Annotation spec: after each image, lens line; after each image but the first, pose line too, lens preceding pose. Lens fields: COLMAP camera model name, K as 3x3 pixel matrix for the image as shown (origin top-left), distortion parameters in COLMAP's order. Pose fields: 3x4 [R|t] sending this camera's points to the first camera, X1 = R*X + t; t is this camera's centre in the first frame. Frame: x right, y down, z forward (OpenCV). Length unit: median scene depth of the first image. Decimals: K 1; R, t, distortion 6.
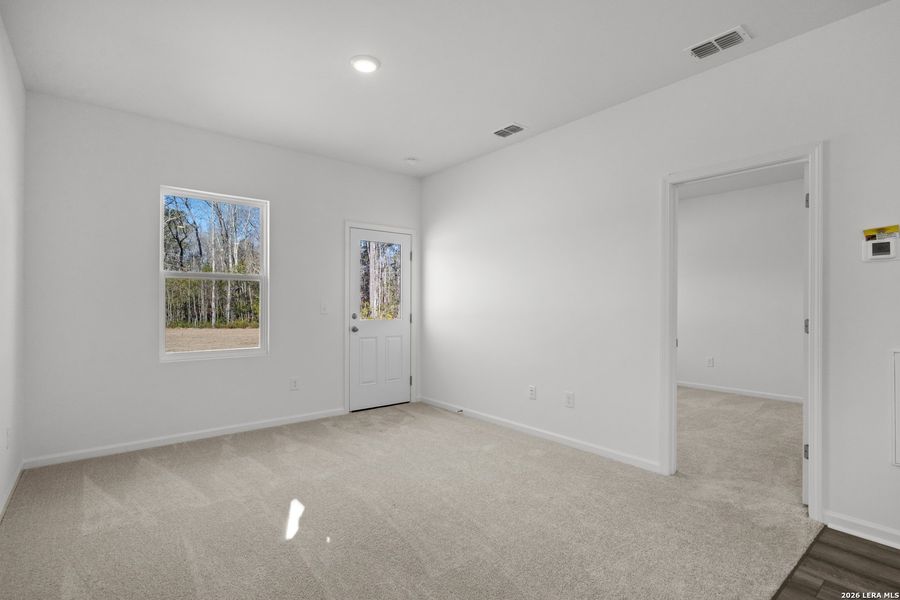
lens RADIAL K [[440.9, 0, 451.2], [0, 440.9, 296.6], [0, 0, 1]] dist [0.003840, 0.000692]
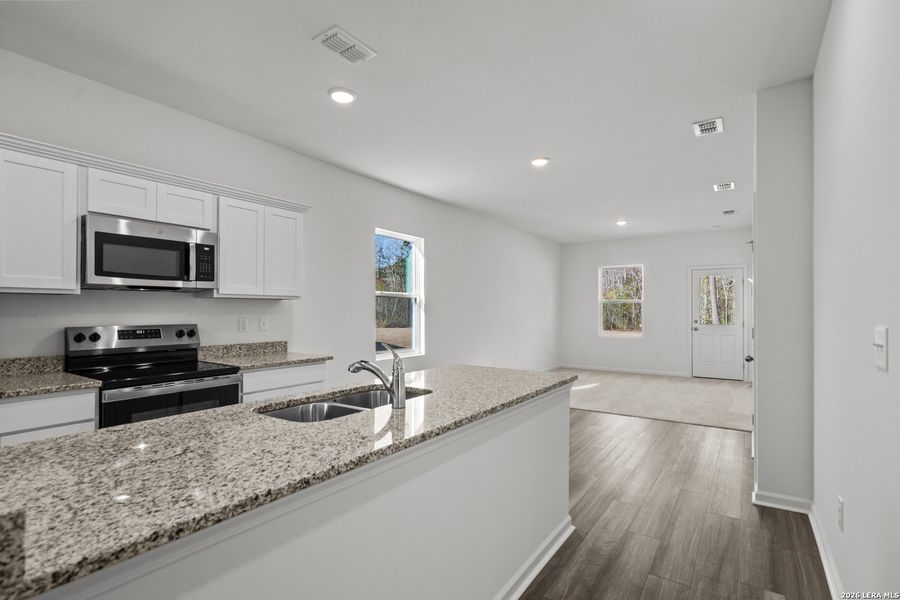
lens RADIAL K [[440.9, 0, 444.3], [0, 440.9, 304.1], [0, 0, 1]] dist [0.003840, 0.000692]
pose [[0.290813, -0.013525, -0.956684, 1.247388], [0.015917, 0.999830, -0.009297, -0.024707], [0.956648, -0.012524, 0.290979, -0.474890]]
